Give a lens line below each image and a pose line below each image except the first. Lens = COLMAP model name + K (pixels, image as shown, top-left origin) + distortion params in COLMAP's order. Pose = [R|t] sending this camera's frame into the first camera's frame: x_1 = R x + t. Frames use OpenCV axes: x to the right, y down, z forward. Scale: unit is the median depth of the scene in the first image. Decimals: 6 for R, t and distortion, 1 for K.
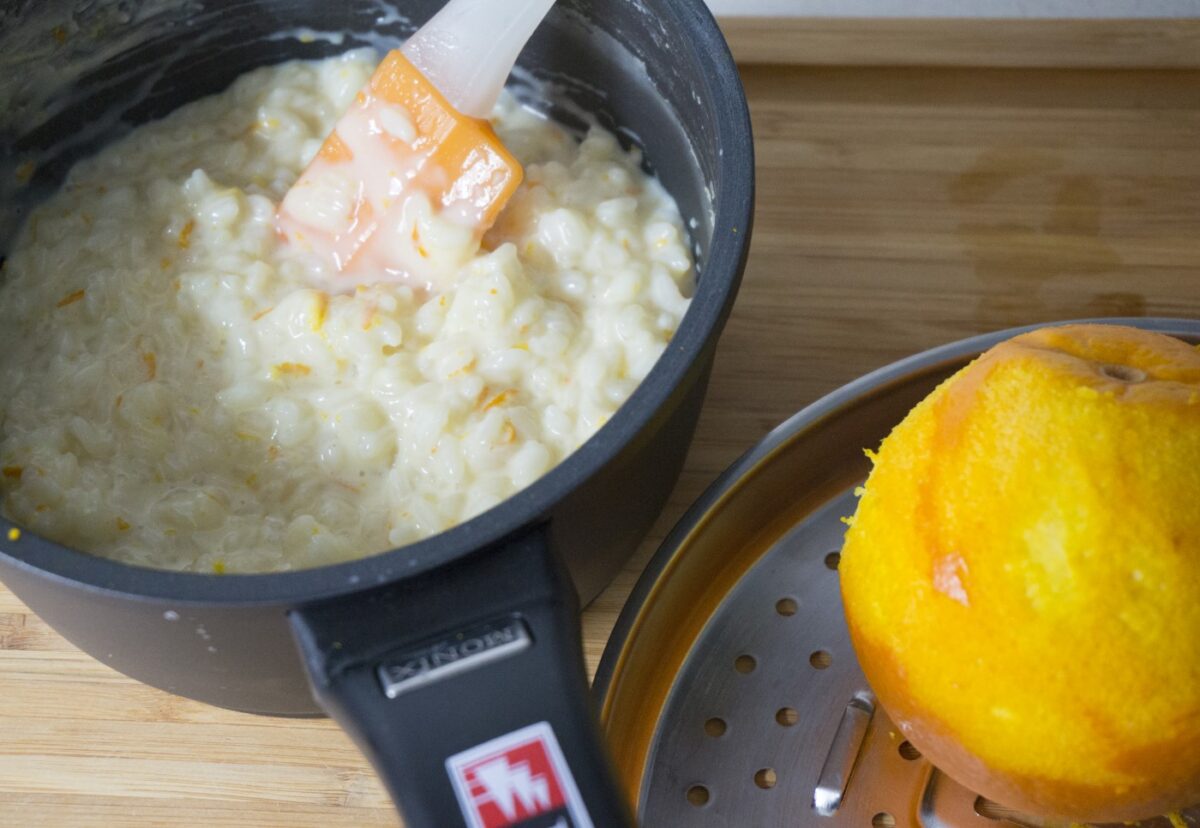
lens RADIAL K [[2547.4, 0, 600.0], [0, 2547.4, 414.0], [0, 0, 1]] dist [0.058002, 1.630147]
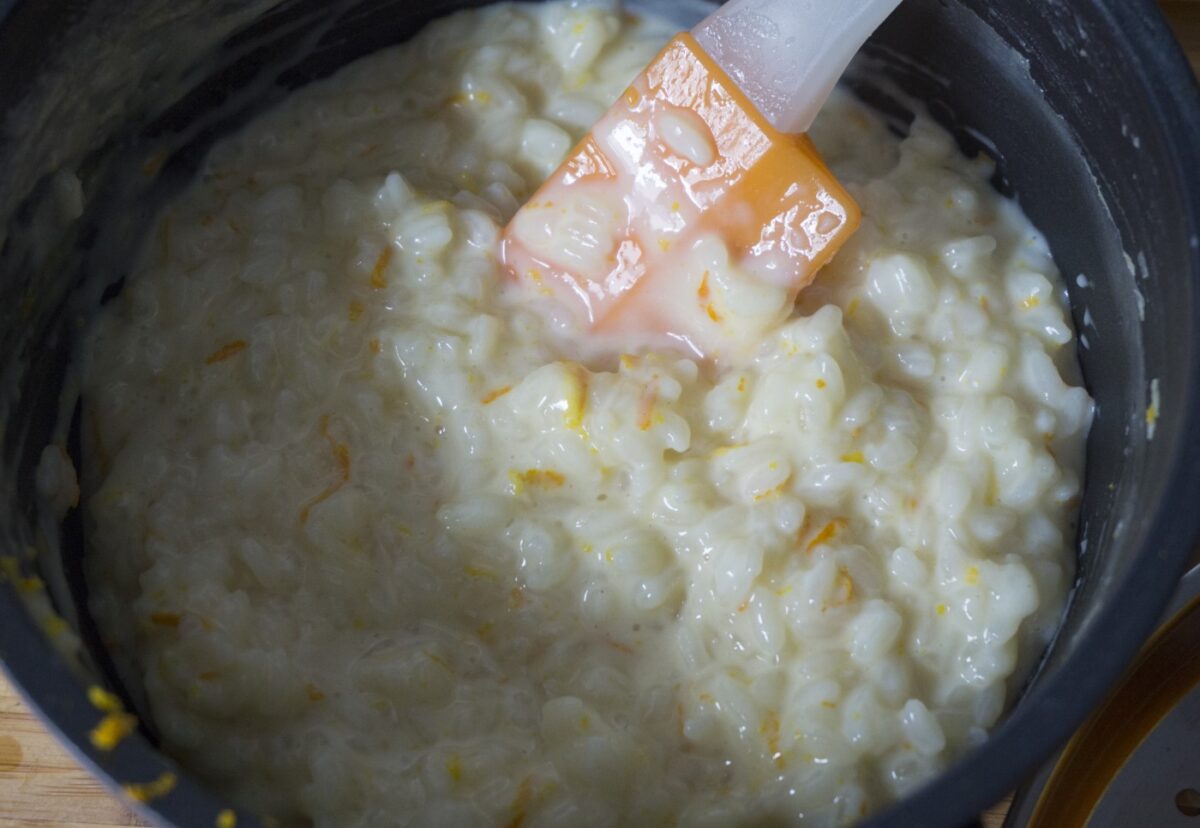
lens RADIAL K [[2547.4, 0, 600.0], [0, 2547.4, 414.0], [0, 0, 1]] dist [0.058002, 1.630147]
pose [[0.998589, 0.019989, 0.049207, -0.137925], [-0.027129, 0.988463, 0.149015, -0.143647], [-0.045661, -0.150140, 0.987610, 0.273512]]
